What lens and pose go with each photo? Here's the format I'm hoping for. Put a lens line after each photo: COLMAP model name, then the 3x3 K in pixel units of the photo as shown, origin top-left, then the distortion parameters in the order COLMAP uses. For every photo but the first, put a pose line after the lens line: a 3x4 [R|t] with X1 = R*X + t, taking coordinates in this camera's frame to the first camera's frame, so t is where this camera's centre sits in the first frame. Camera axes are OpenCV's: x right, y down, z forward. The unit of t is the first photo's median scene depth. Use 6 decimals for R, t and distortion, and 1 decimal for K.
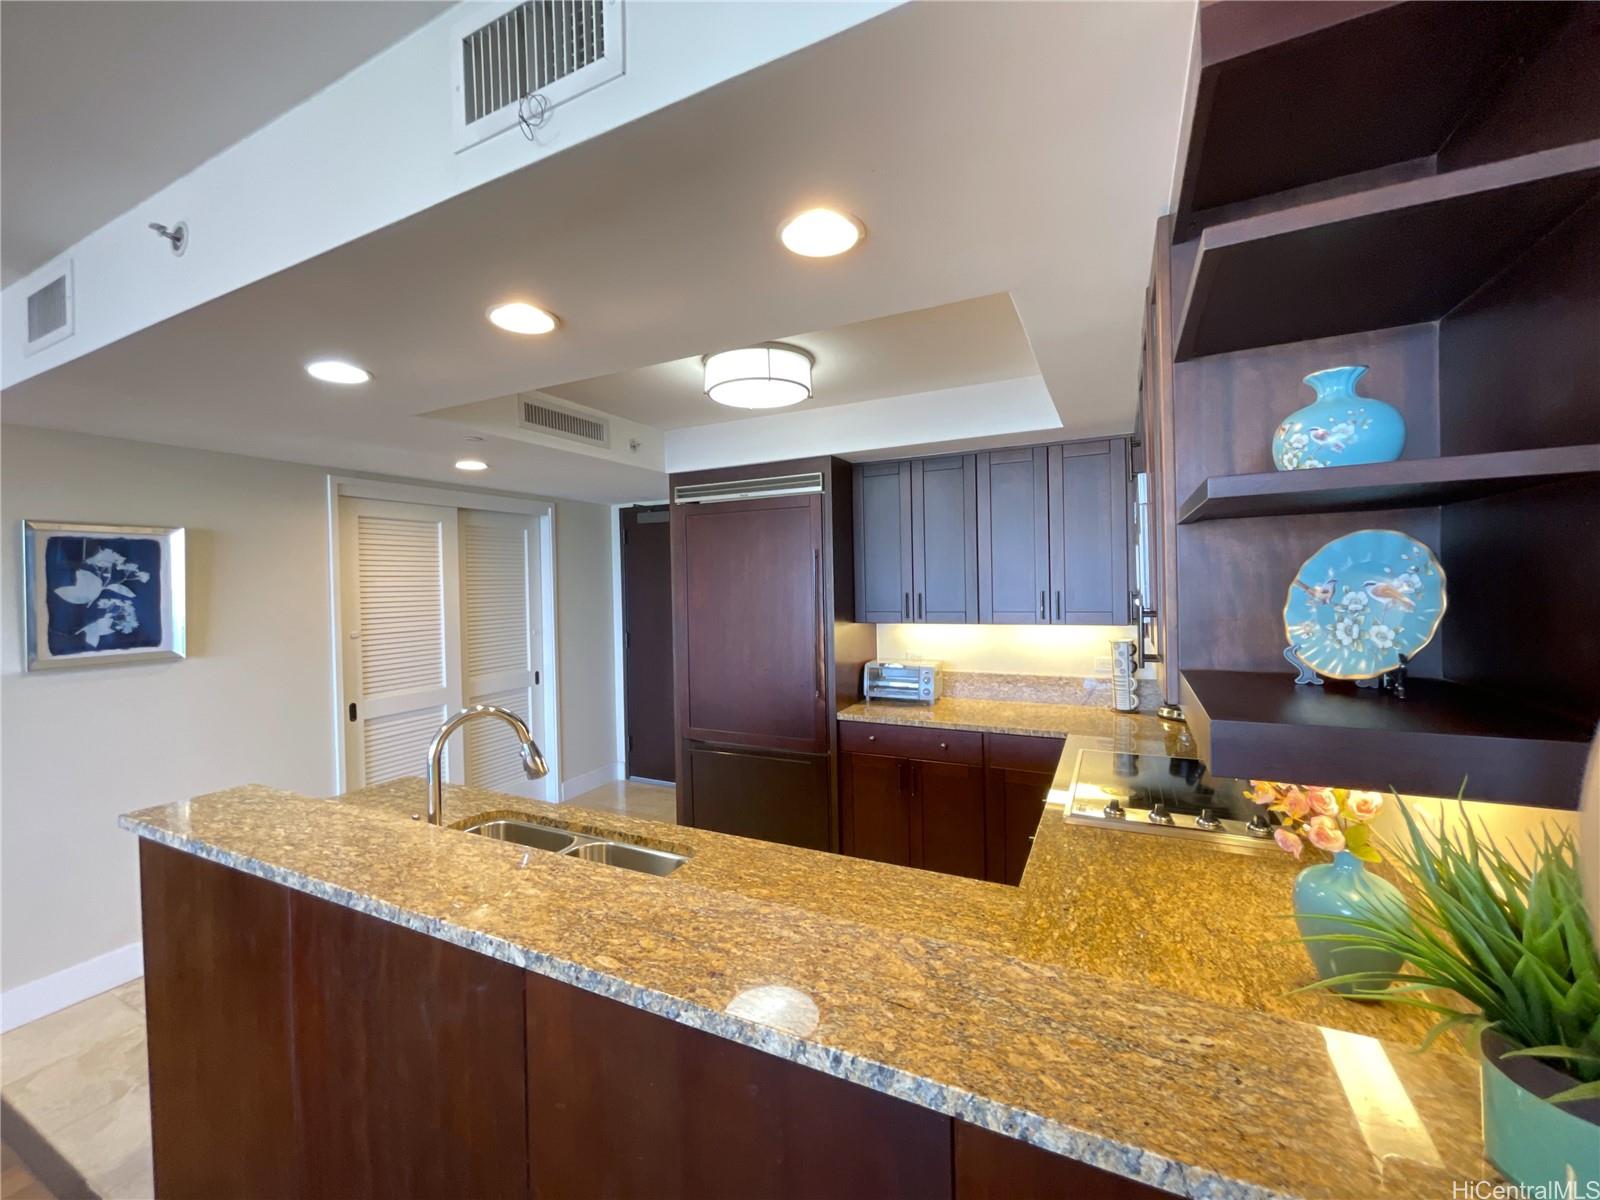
lens RADIAL K [[654.4, 0, 791.4], [0, 654.4, 592.0], [0, 0, 1]] dist [-0.001690, -0.000021]
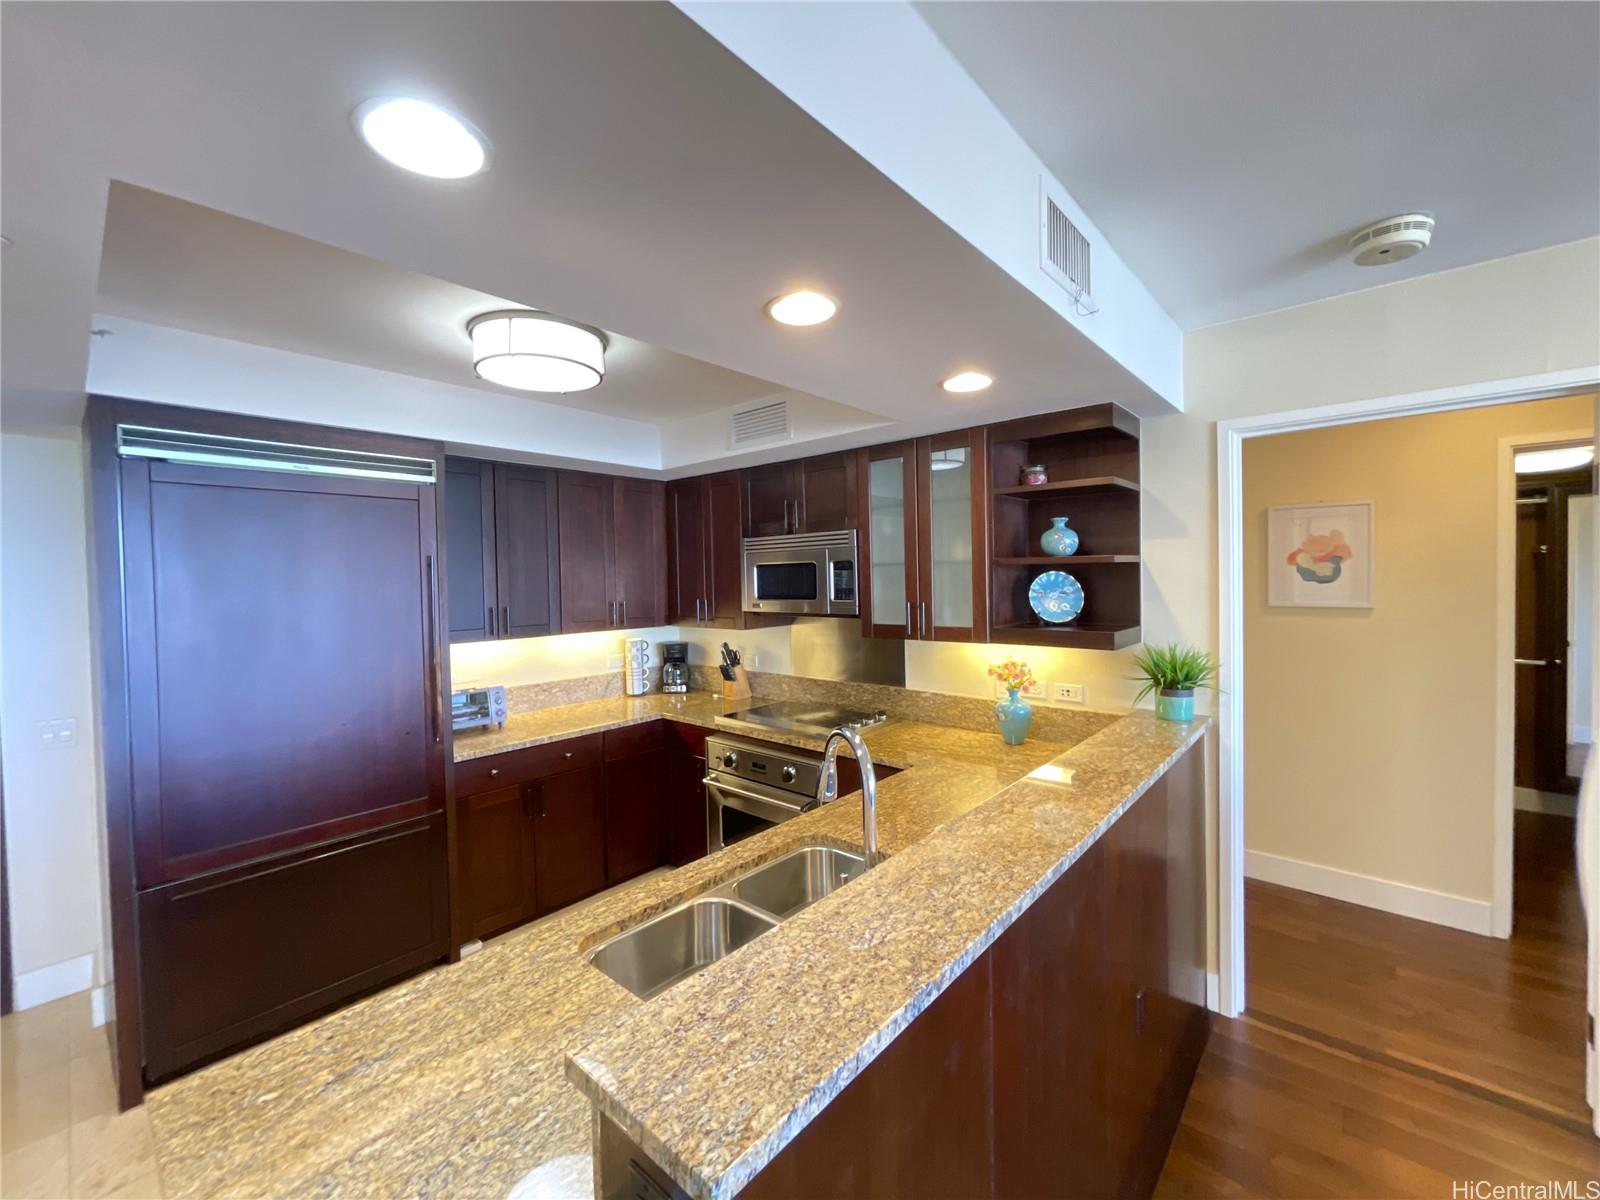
lens RADIAL K [[654.4, 0, 791.4], [0, 654.4, 592.0], [0, 0, 1]] dist [-0.001690, -0.000021]
pose [[0.258534, -0.006300, 0.965982, -1.272993], [0.026488, 0.999649, -0.000570, -0.017190], [-0.965639, 0.025734, 0.258611, 0.767855]]
